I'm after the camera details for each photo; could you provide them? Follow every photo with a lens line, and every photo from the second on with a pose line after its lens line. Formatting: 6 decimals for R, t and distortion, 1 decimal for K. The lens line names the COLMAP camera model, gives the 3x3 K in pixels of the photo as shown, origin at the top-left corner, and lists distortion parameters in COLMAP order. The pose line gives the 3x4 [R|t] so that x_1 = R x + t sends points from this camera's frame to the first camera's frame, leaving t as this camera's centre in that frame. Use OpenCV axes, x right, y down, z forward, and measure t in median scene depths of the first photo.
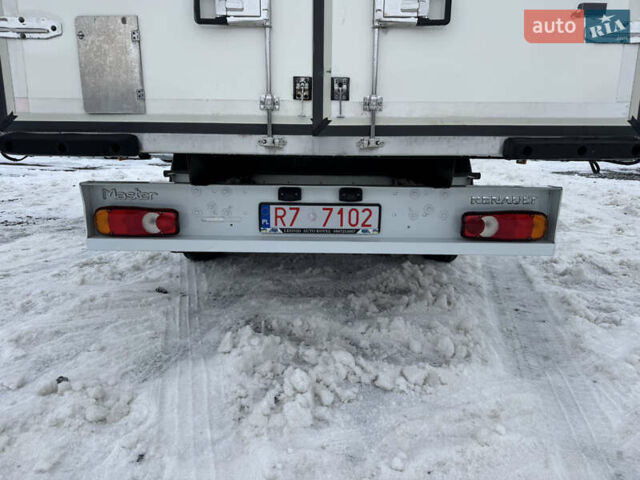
lens RADIAL K [[446.5, 0, 320.0], [0, 446.5, 240.0], [0, 0, 1]] dist [0.123038, -0.173764]
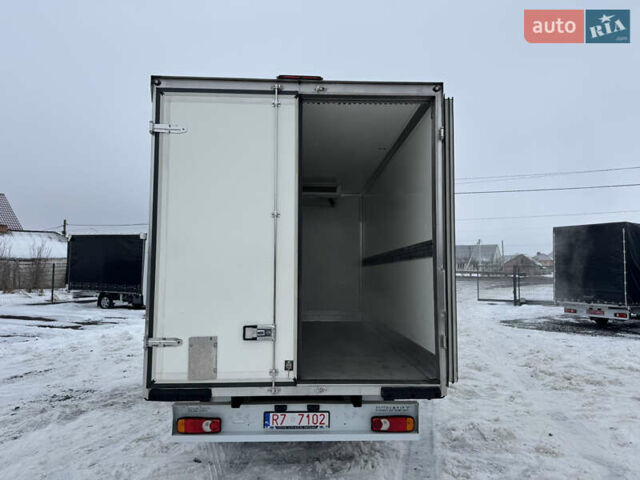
lens RADIAL K [[449.4, 0, 318.8], [0, 449.4, 240.8], [0, 0, 1]] dist [0.080065, -0.101177]
pose [[0.999039, -0.003634, 0.043680, 0.010622], [0.015531, 0.961251, -0.275237, -0.241638], [-0.040987, 0.275651, 0.960384, -1.010362]]
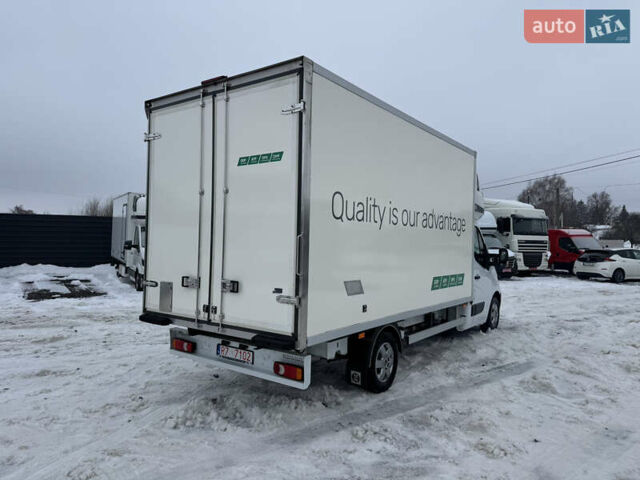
lens RADIAL K [[443.4, 0, 311.7], [0, 443.4, 239.3], [0, 0, 1]] dist [0.114052, -0.124547]
pose [[0.803509, 0.002026, -0.595289, 1.717064], [-0.132717, 0.975435, -0.175818, -0.274872], [0.580309, 0.220277, 0.784040, -0.737384]]
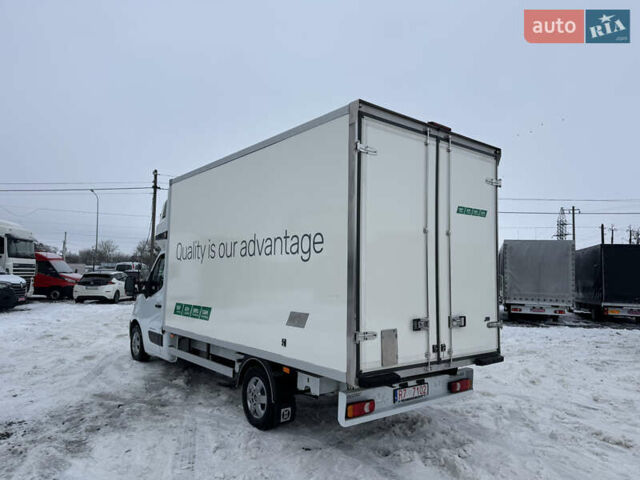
lens RADIAL K [[452.6, 0, 321.4], [0, 452.6, 243.4], [0, 0, 1]] dist [0.087816, -0.107658]
pose [[0.773045, 0.046728, 0.632628, -1.909525], [0.120382, 0.968354, -0.218629, -0.337659], [-0.622824, 0.245167, 0.742956, -0.675366]]
